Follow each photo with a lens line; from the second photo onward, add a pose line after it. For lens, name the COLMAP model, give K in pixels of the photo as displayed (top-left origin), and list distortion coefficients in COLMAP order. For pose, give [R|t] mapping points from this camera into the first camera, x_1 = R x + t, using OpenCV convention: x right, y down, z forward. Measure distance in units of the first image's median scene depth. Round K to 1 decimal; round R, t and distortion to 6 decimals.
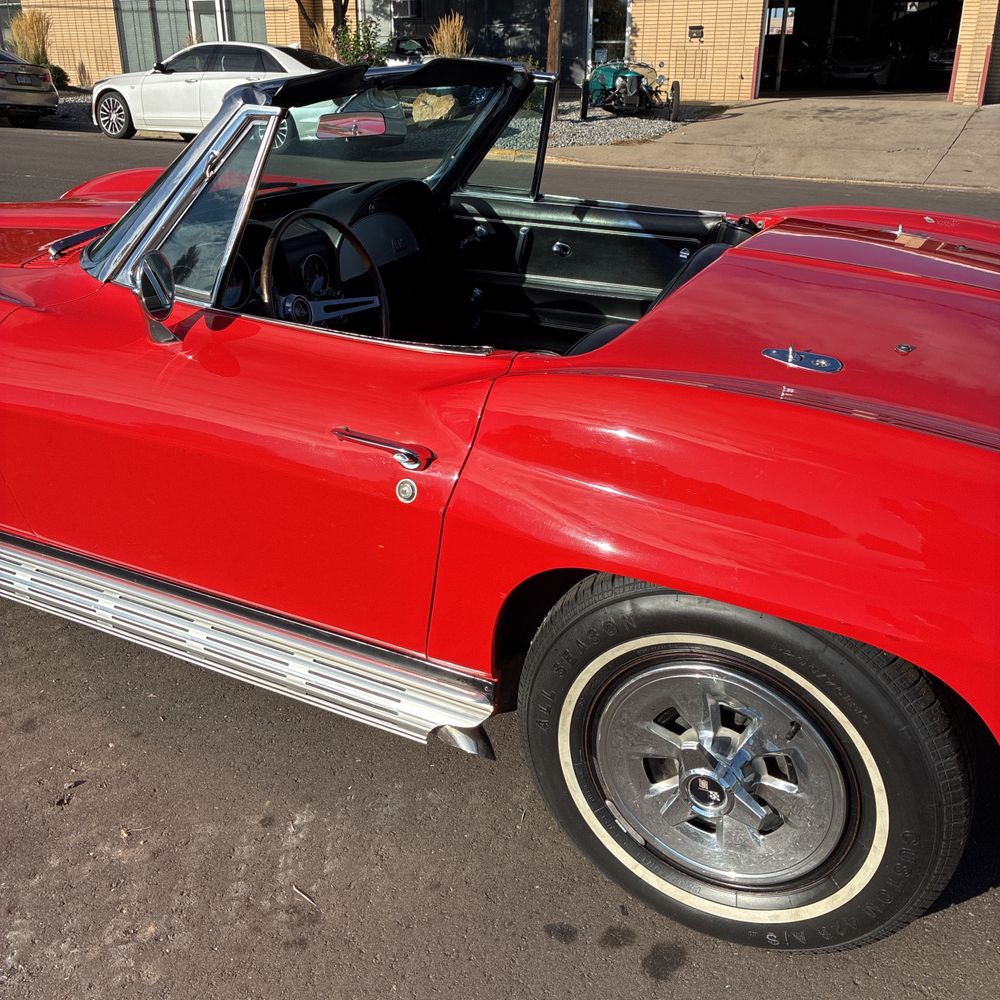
lens RADIAL K [[1009.0, 0, 495.6], [0, 1009.0, 499.3], [0, 0, 1]] dist [0.022034, -0.007766]
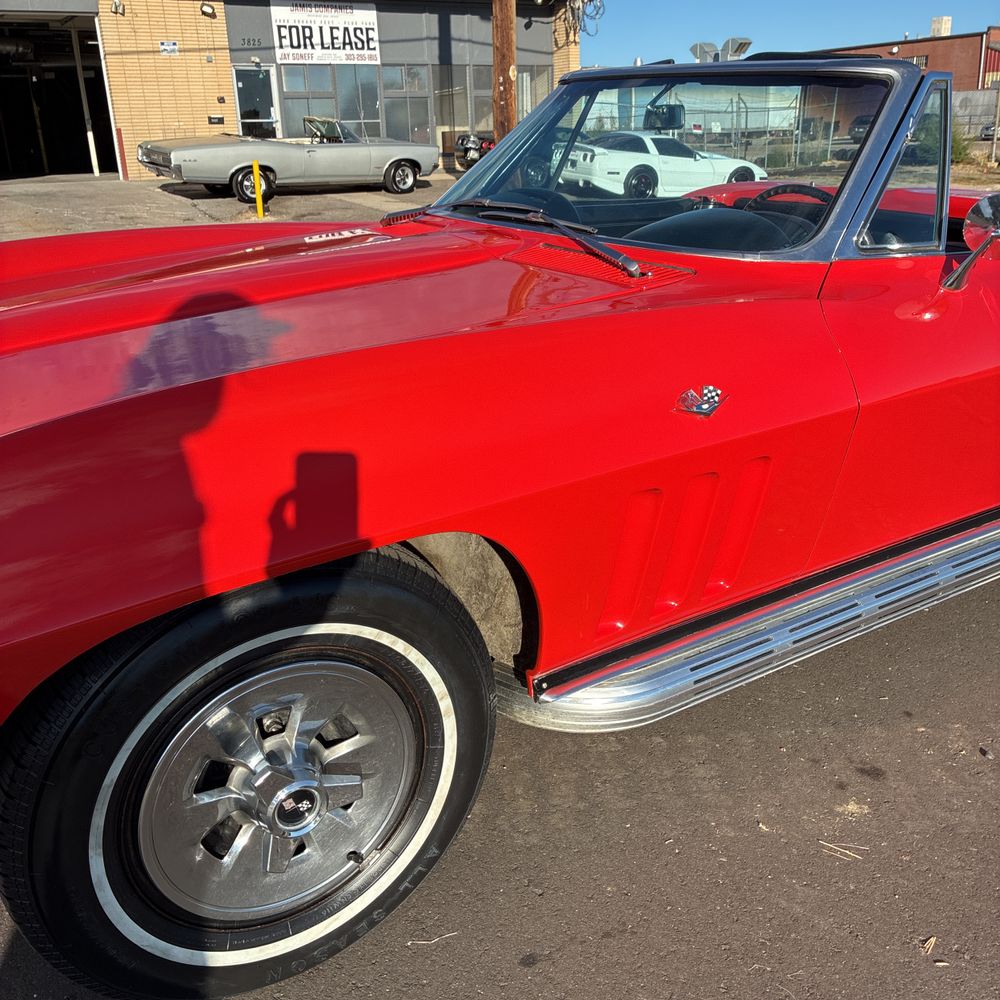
lens RADIAL K [[1009.0, 0, 495.6], [0, 1009.0, 499.3], [0, 0, 1]] dist [0.022034, -0.007766]
pose [[0.478572, -0.314669, 0.819727, -0.972778], [0.382441, 0.915072, 0.127993, -0.177663], [-0.790385, 0.252243, 0.558270, 0.546200]]
